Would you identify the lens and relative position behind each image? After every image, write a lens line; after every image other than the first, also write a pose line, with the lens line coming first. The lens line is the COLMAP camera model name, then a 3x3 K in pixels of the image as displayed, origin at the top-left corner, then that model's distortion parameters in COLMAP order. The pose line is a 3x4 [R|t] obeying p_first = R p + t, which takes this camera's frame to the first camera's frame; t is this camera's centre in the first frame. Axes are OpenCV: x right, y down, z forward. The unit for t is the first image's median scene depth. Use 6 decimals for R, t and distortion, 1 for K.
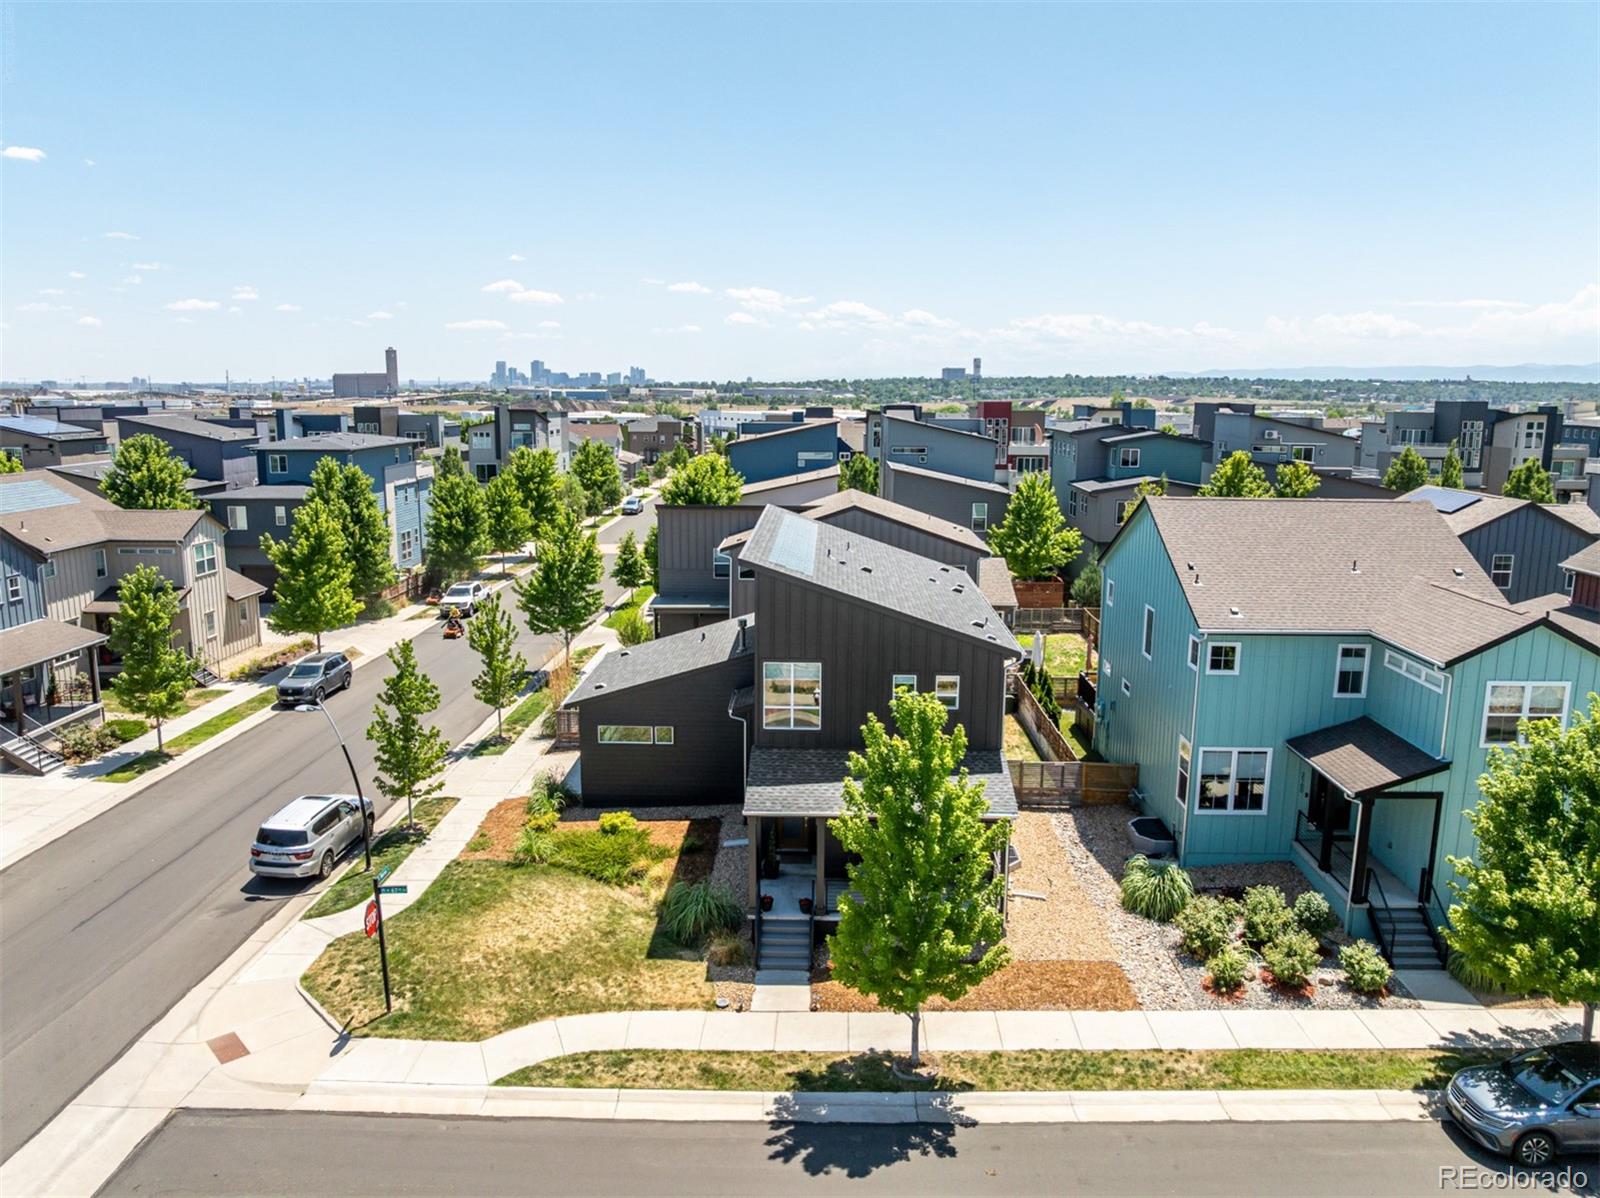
lens RADIAL K [[1126.2, 0, 800.0], [0, 1126.2, 599.0], [0, 0, 1]] dist [-0.045919, 0.002873]
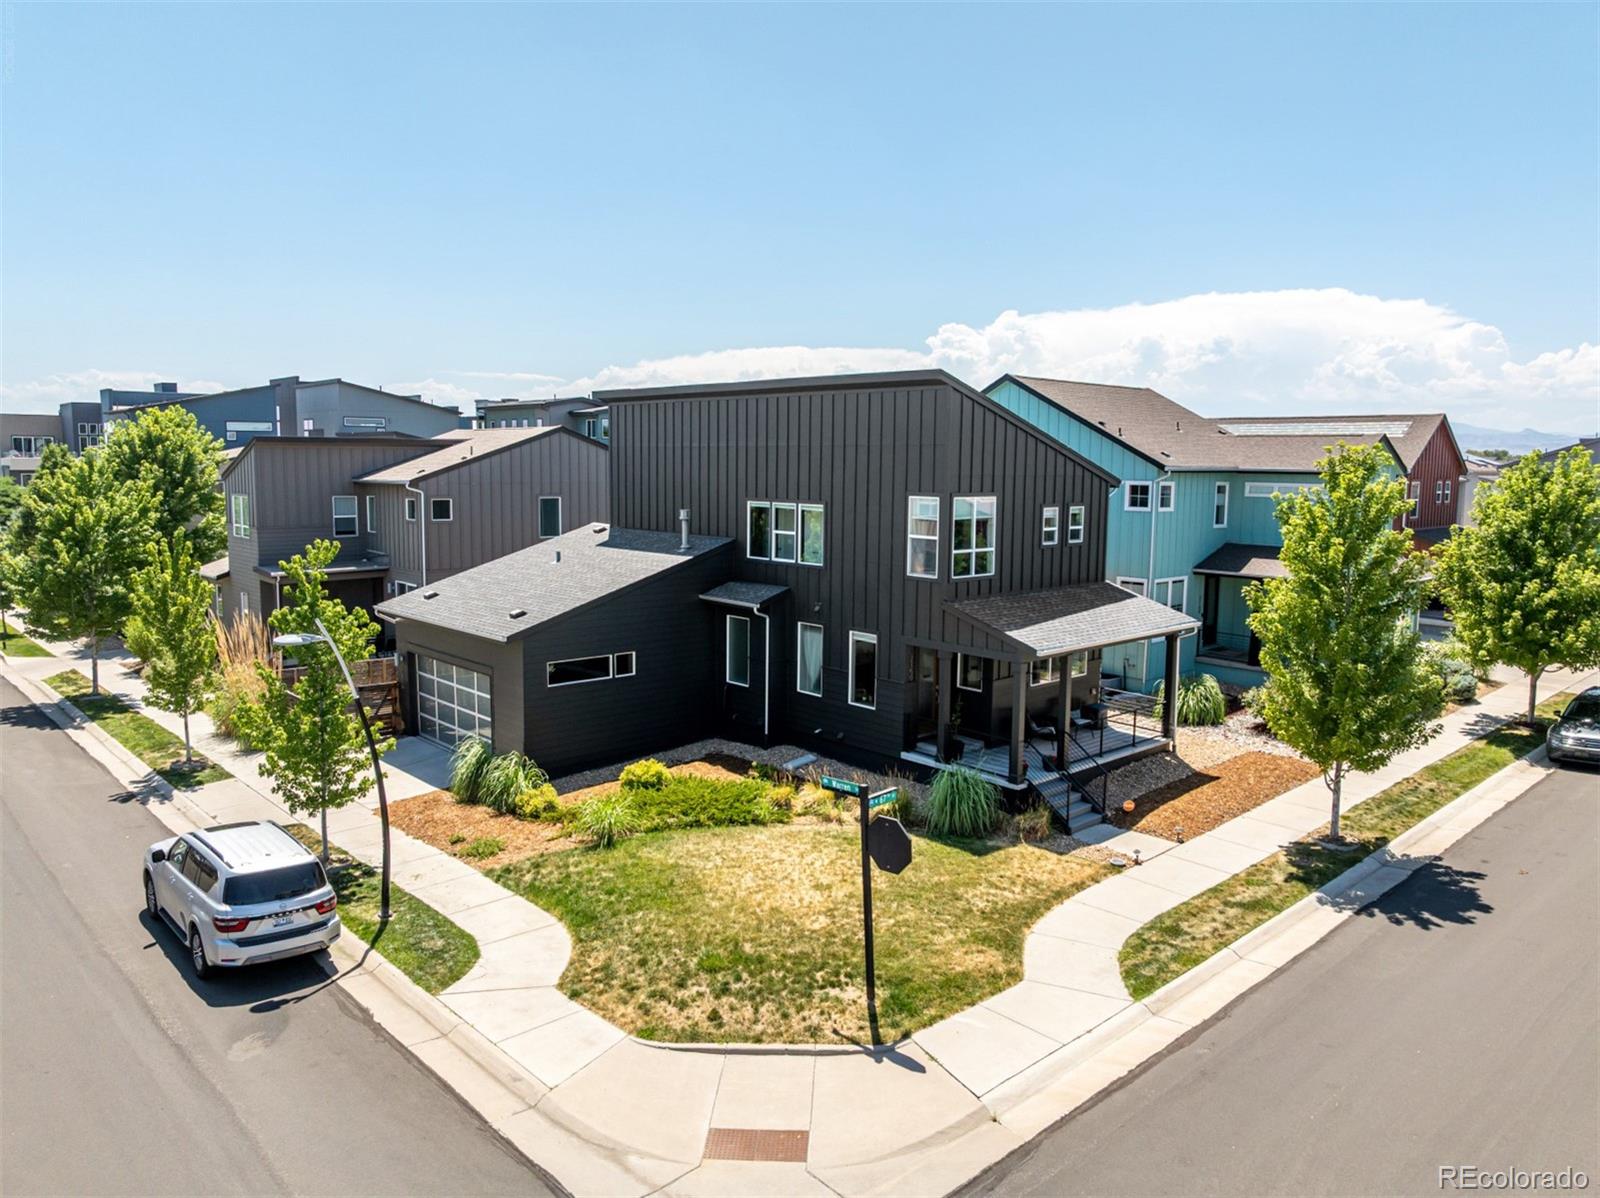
lens RADIAL K [[1126.2, 0, 800.0], [0, 1126.2, 599.0], [0, 0, 1]] dist [-0.045919, 0.002873]
pose [[0.718057, -0.084475, 0.690839, -0.760566], [0.120875, 0.992659, -0.004255, 0.130847], [-0.685408, 0.086561, 0.722996, 0.507295]]
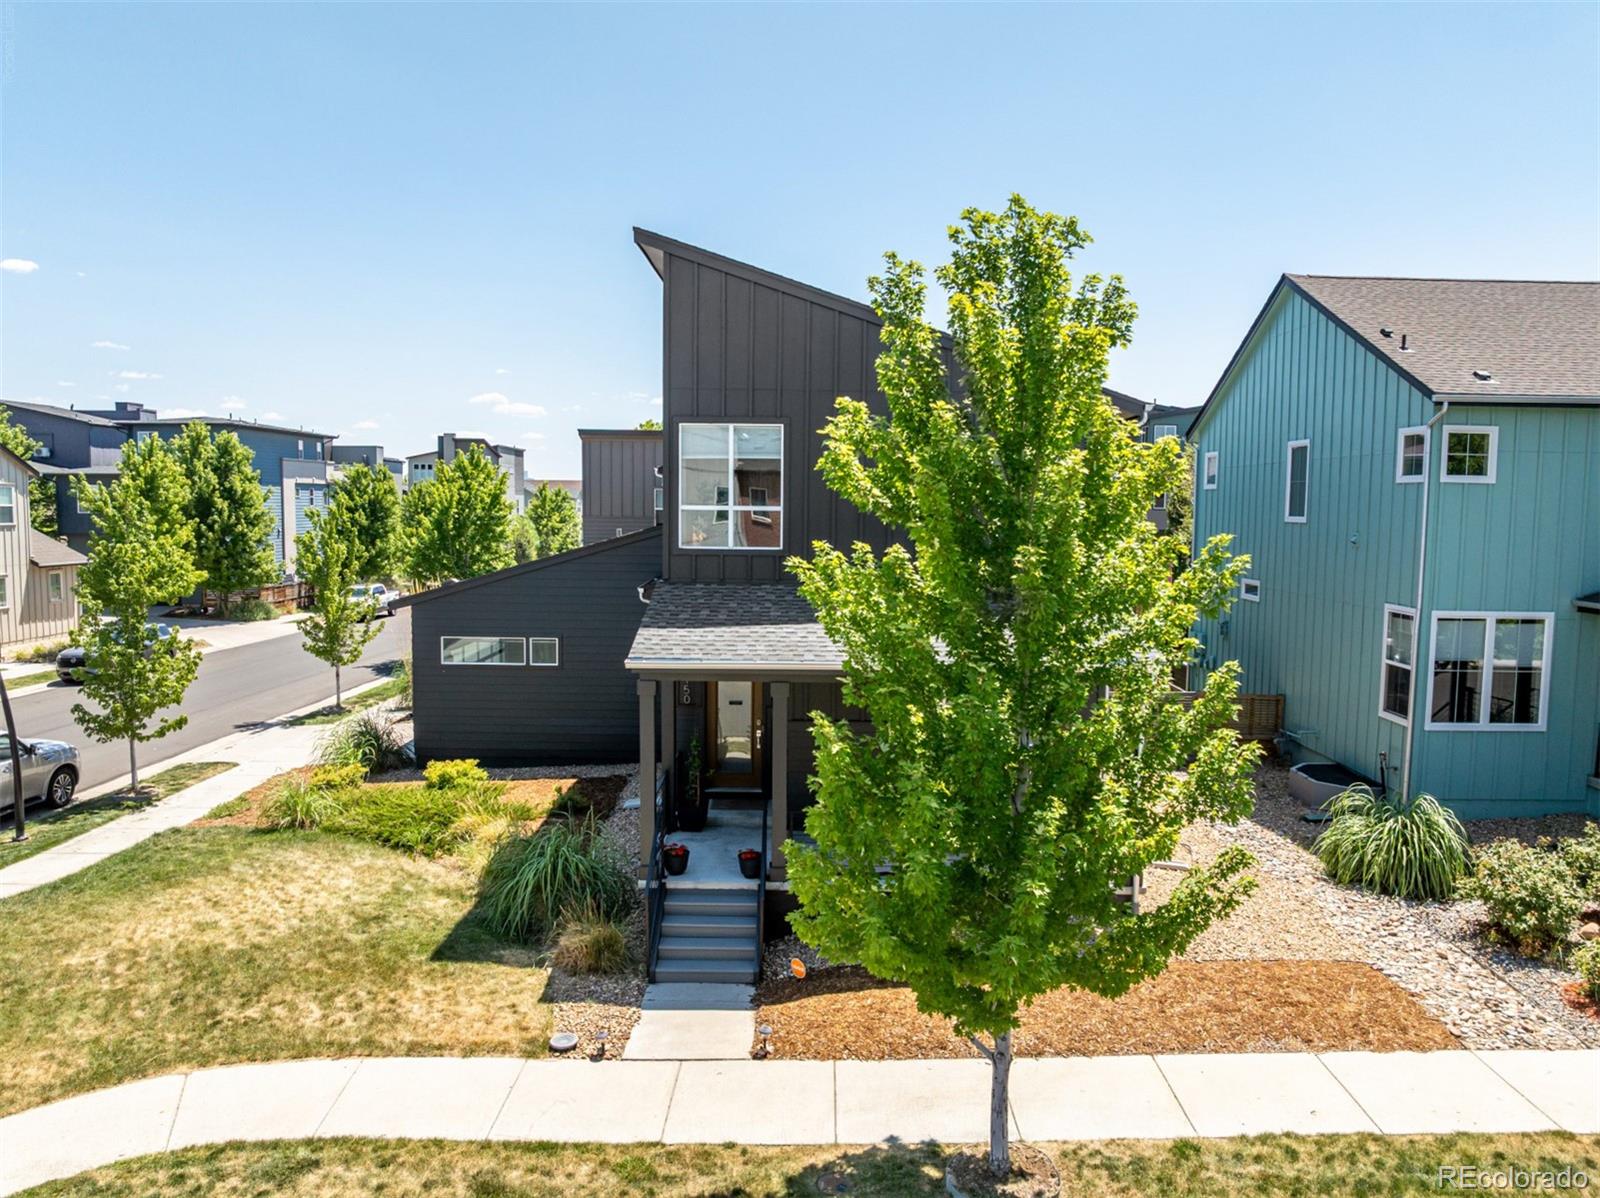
lens RADIAL K [[1134.9, 0, 800.0], [0, 1134.9, 599.0], [0, 0, 1]] dist [-0.072957, 0.045774]
pose [[0.999862, 0.003088, 0.016294, 0.019463], [-0.001506, 0.995353, -0.096281, 0.210083], [-0.016515, 0.096243, 0.995221, 0.488988]]
